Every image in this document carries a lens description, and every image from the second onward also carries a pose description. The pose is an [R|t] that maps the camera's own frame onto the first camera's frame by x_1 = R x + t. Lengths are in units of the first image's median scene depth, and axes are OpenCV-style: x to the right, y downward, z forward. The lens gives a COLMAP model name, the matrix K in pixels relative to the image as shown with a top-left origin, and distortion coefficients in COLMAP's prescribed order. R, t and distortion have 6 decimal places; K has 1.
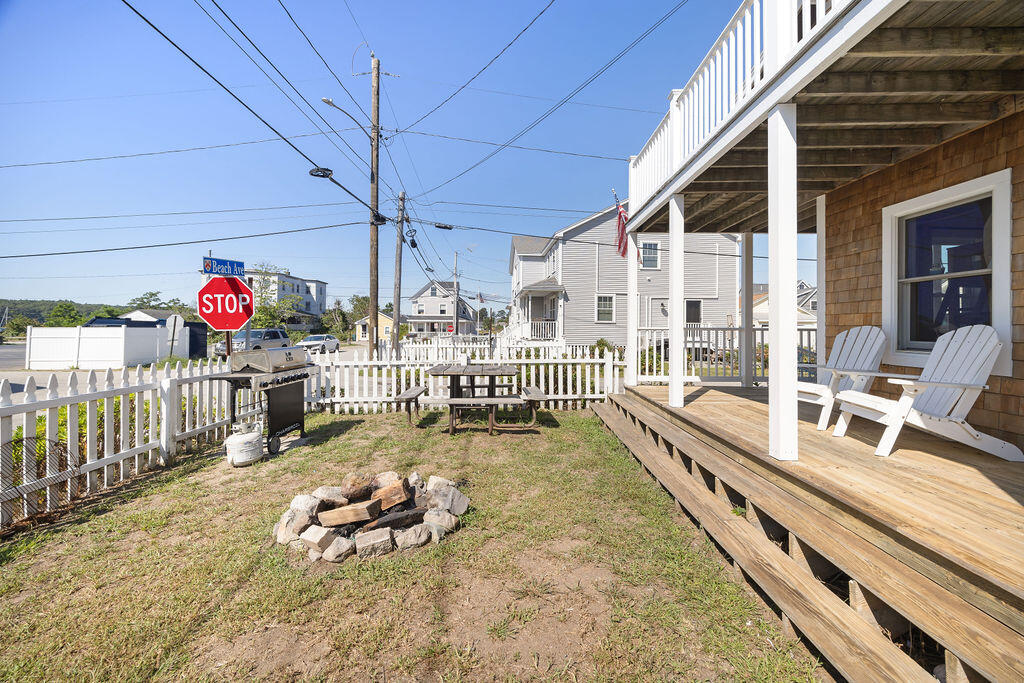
lens RADIAL K [[412.1, 0, 512.5], [0, 412.1, 320.4], [0, 0, 1]] dist [0.001874, 0.000066]
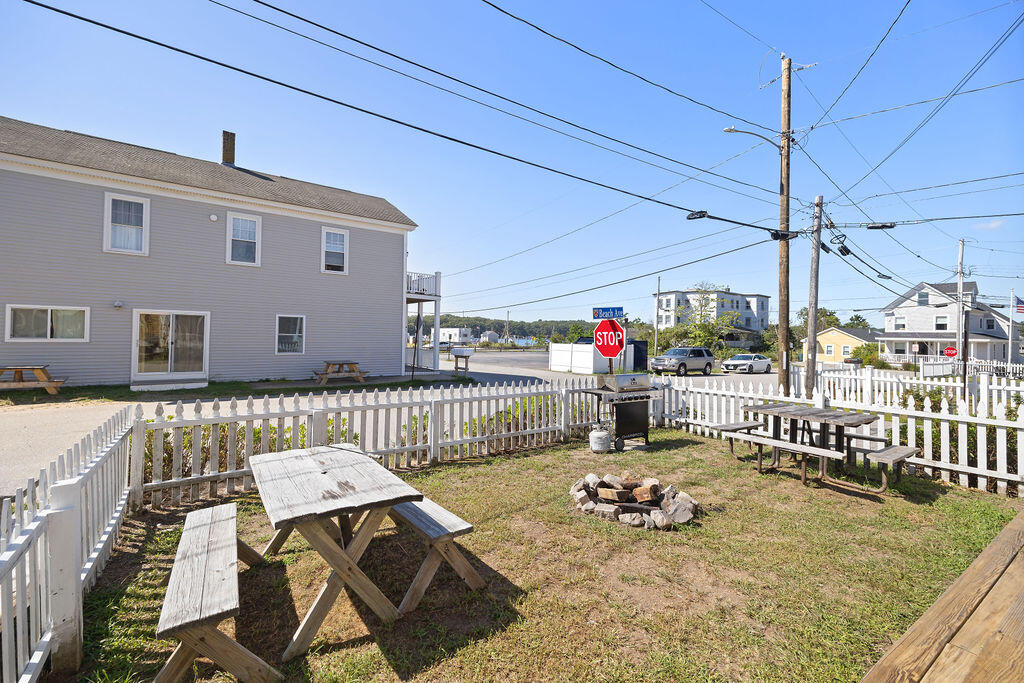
lens RADIAL K [[427.1, 0, 512.2], [0, 427.1, 329.7], [0, 0, 1]] dist [0.000525, 0.000099]
pose [[0.553860, -0.005630, -0.832590, 0.285653], [-0.004686, 0.999940, -0.009879, -0.046357], [0.832596, 0.009373, 0.553801, -0.070486]]
